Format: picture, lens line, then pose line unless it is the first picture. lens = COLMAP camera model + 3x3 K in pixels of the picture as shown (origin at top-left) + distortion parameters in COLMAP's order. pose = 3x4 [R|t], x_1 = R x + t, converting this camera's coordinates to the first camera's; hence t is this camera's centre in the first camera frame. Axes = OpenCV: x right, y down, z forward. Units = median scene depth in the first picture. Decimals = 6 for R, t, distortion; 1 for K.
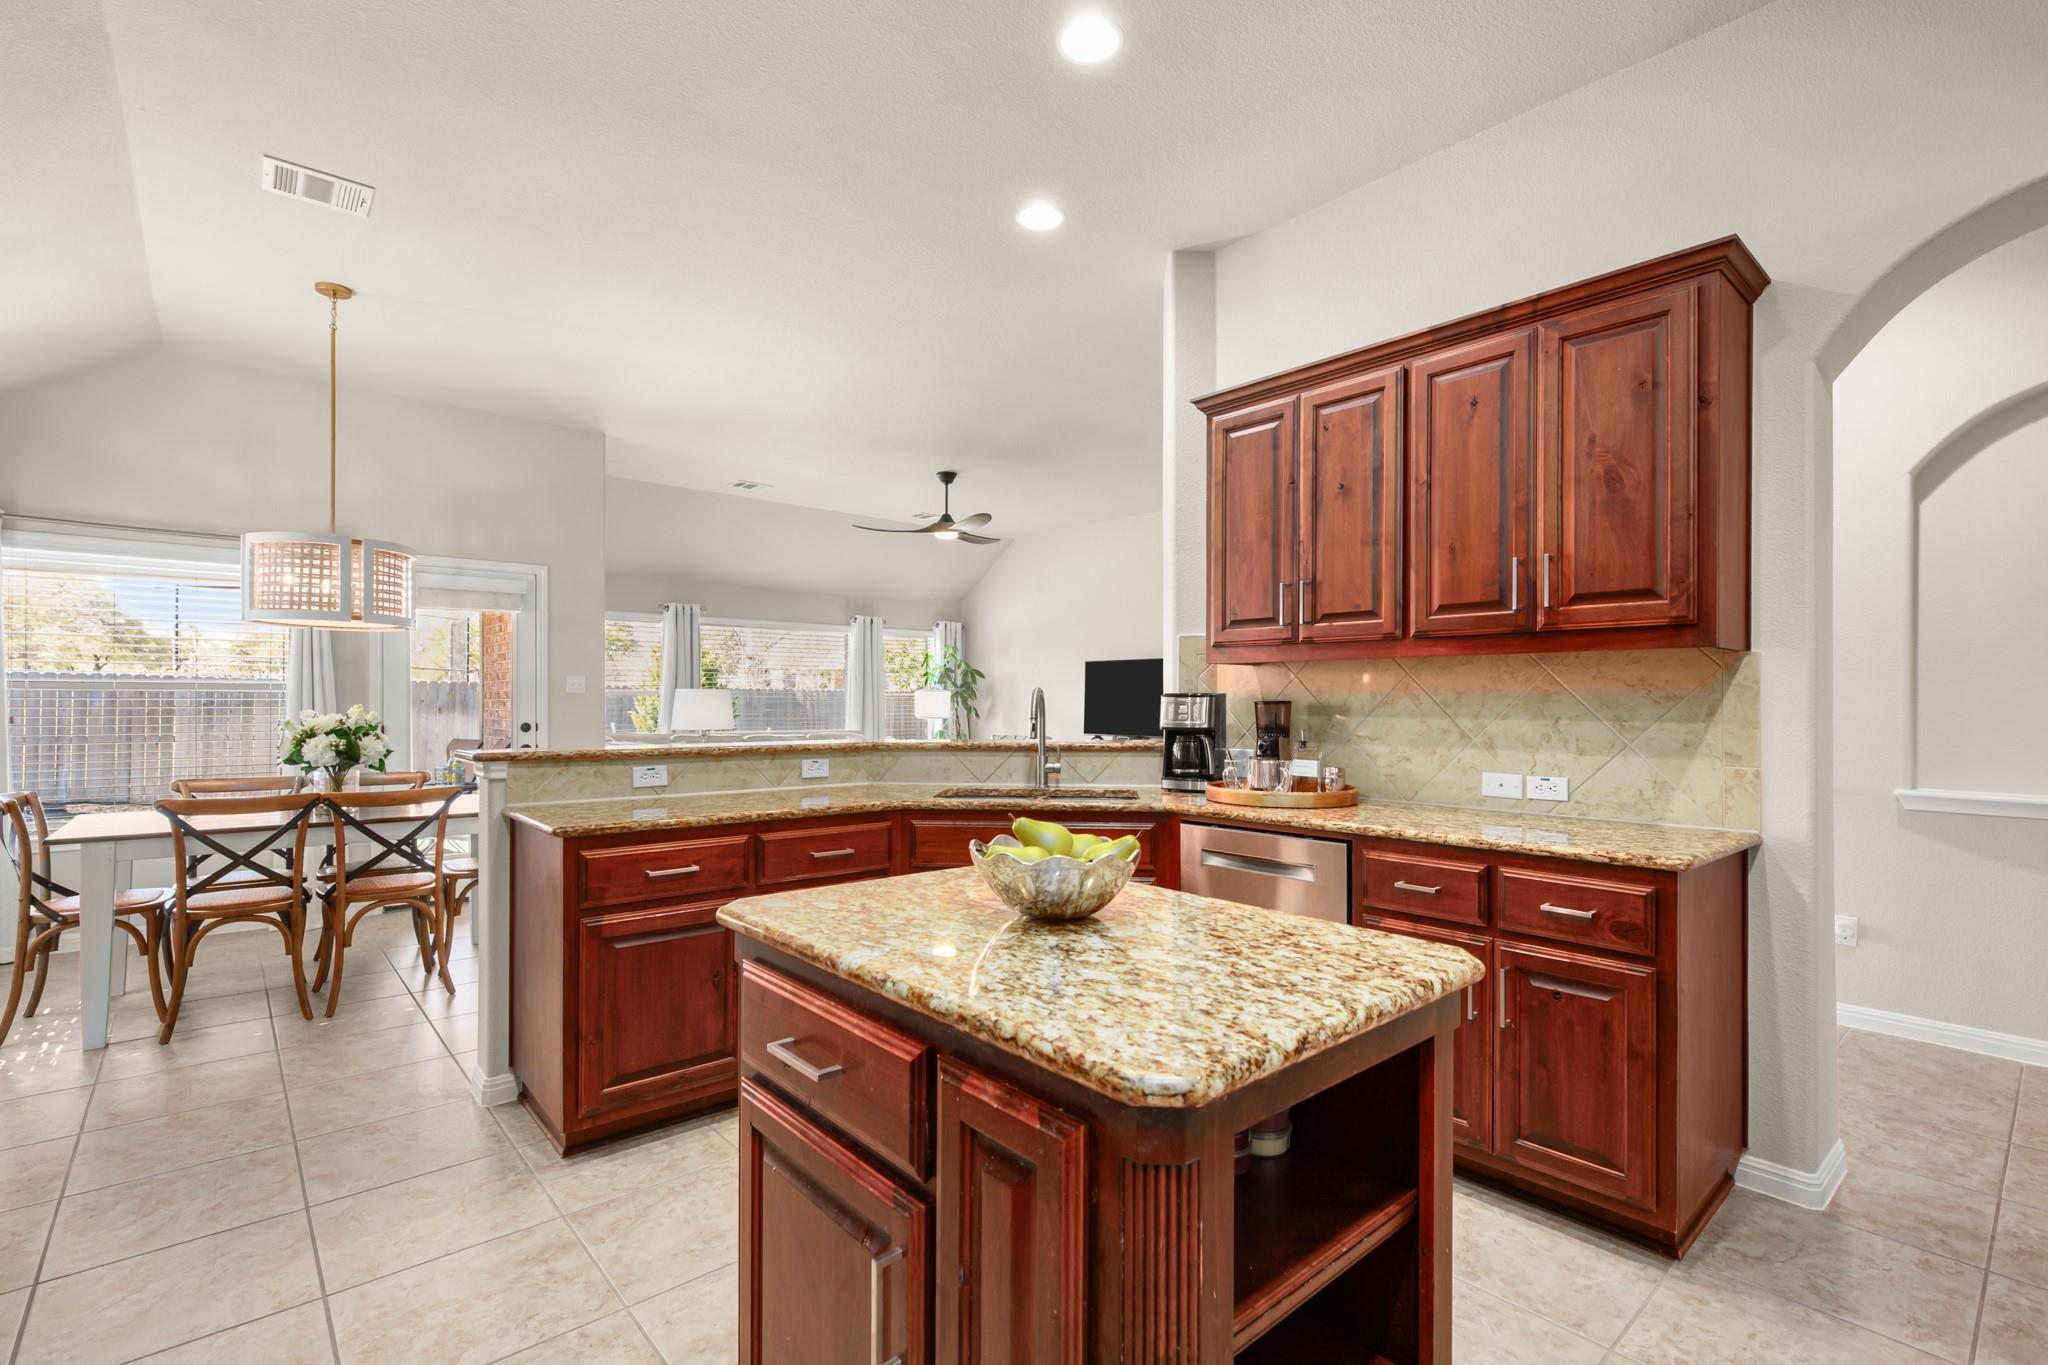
lens RADIAL K [[938.3, 0, 1026.3], [0, 938.3, 700.0], [0, 0, 1]] dist [0.004255, 0.000020]
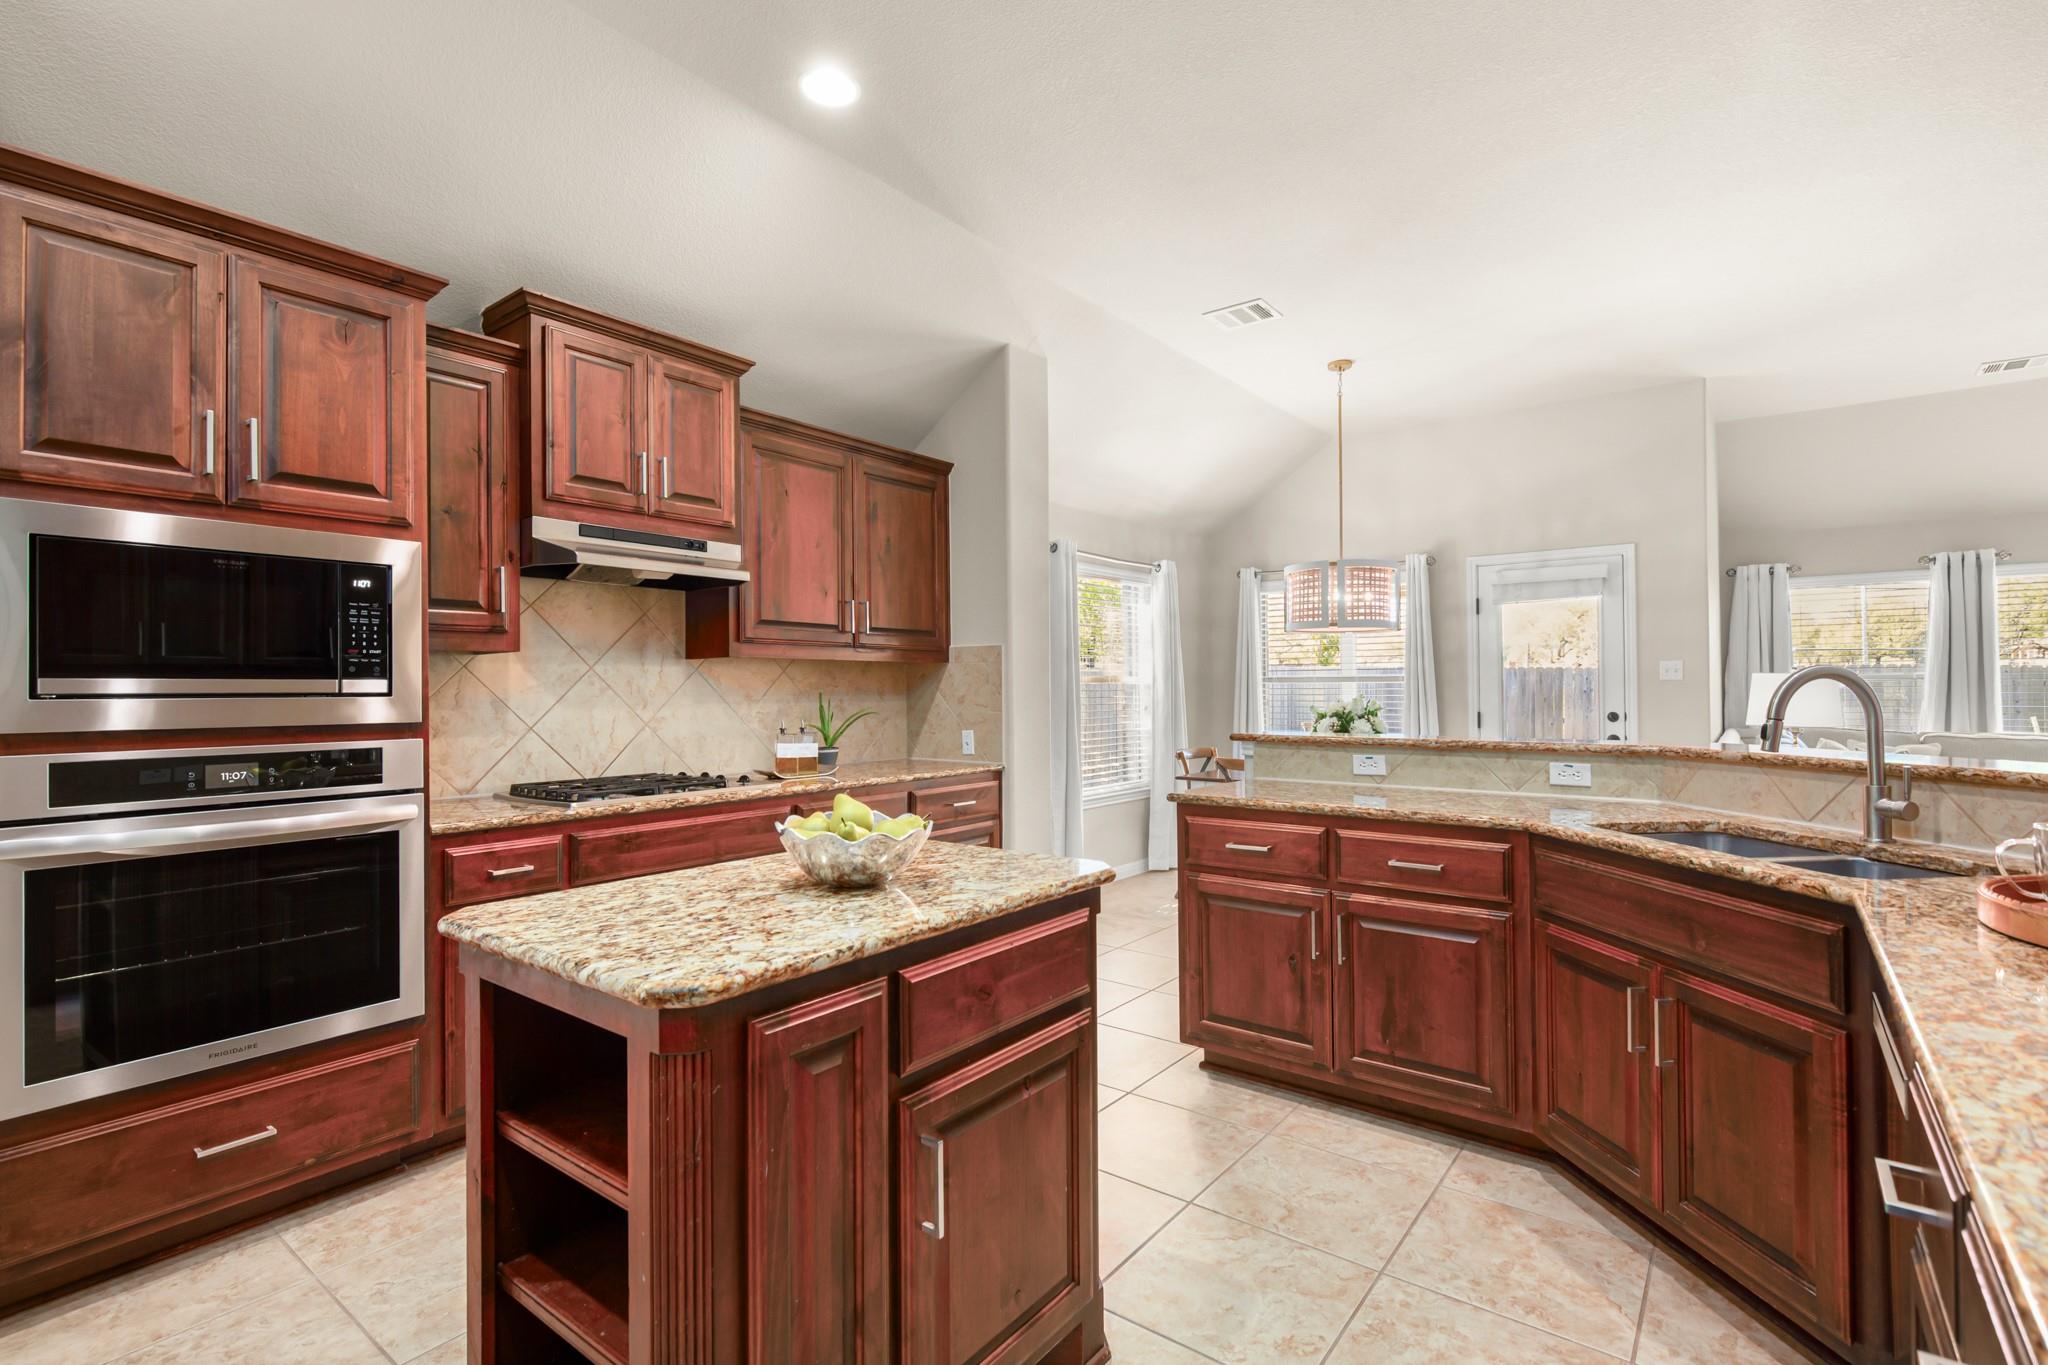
lens RADIAL K [[938.3, 0, 1027.8], [0, 938.3, 684.8], [0, 0, 1]] dist [0.004255, 0.000020]
pose [[0.201428, -0.008906, -0.979463, 0.468930], [0.006337, 0.999950, -0.007789, -0.000100], [0.979483, -0.004638, 0.201474, 0.384974]]
